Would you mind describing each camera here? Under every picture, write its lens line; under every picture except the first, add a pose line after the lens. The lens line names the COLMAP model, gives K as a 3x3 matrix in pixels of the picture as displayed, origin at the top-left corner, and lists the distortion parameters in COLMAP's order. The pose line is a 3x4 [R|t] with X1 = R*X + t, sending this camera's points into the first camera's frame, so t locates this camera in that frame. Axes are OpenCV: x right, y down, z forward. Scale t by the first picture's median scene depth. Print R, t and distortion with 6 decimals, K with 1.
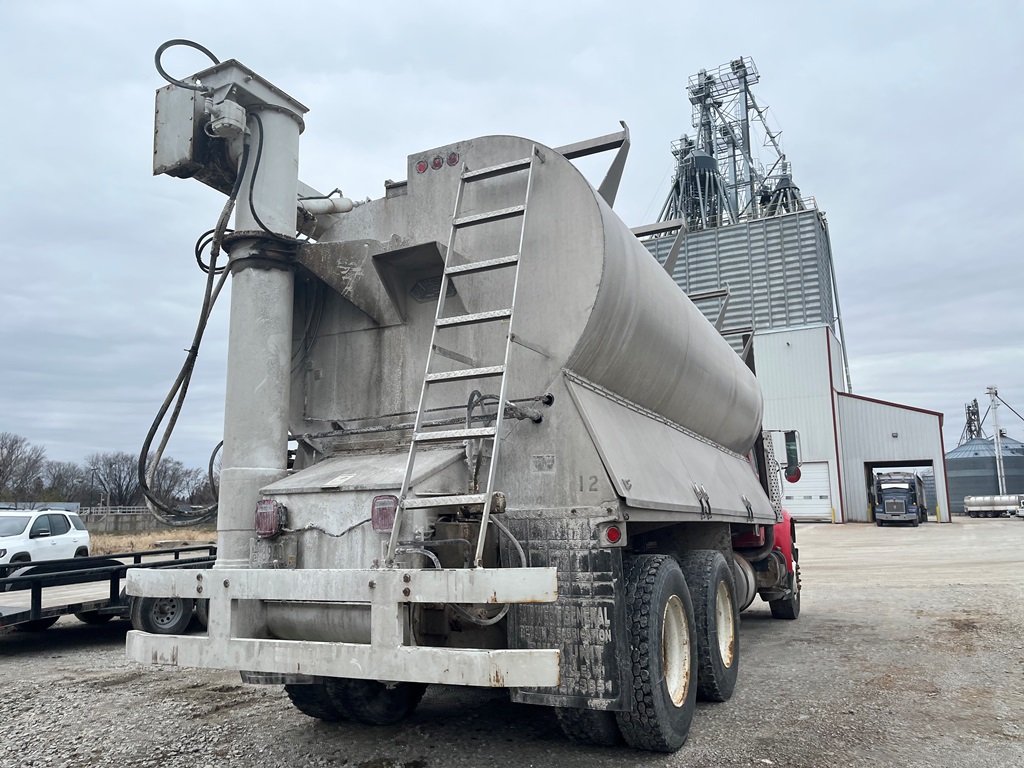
lens RADIAL K [[831.2, 0, 512.0], [0, 831.2, 384.0], [0, 0, 1]] dist [0.067394, -0.090415]
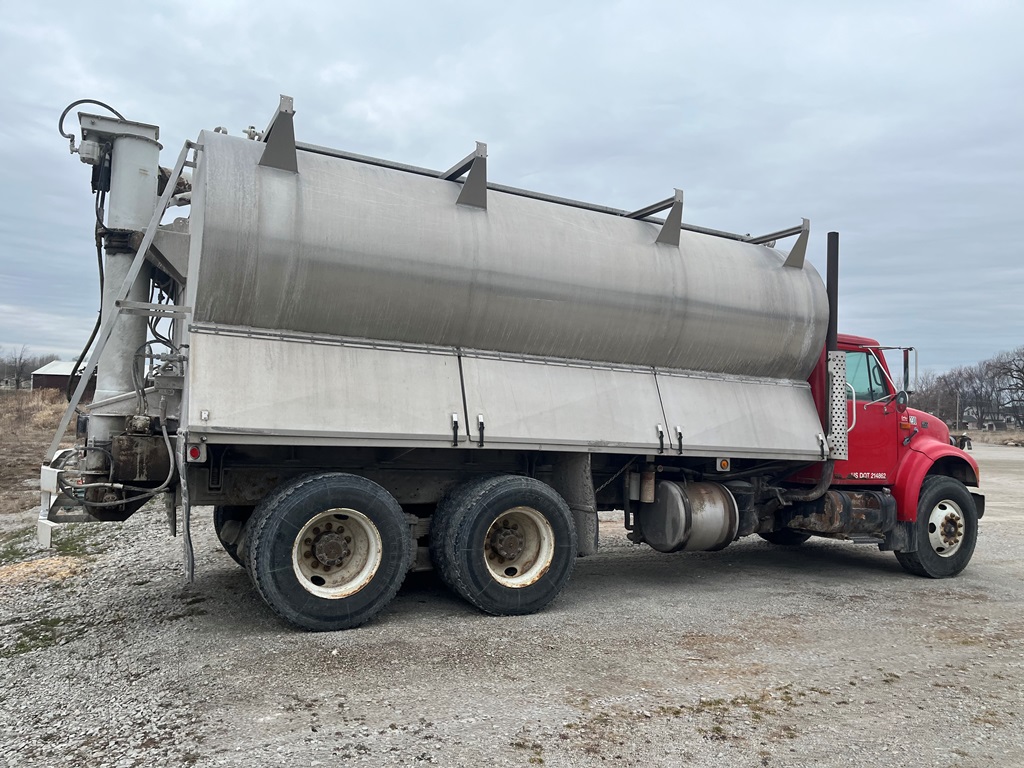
lens RADIAL K [[831.2, 0, 512.0], [0, 831.2, 384.0], [0, 0, 1]] dist [0.067394, -0.090415]
pose [[0.772776, 0.027214, -0.634095, 1.146869], [0.051934, 0.993019, 0.105910, -0.031631], [0.632550, -0.114776, 0.765968, 0.287937]]
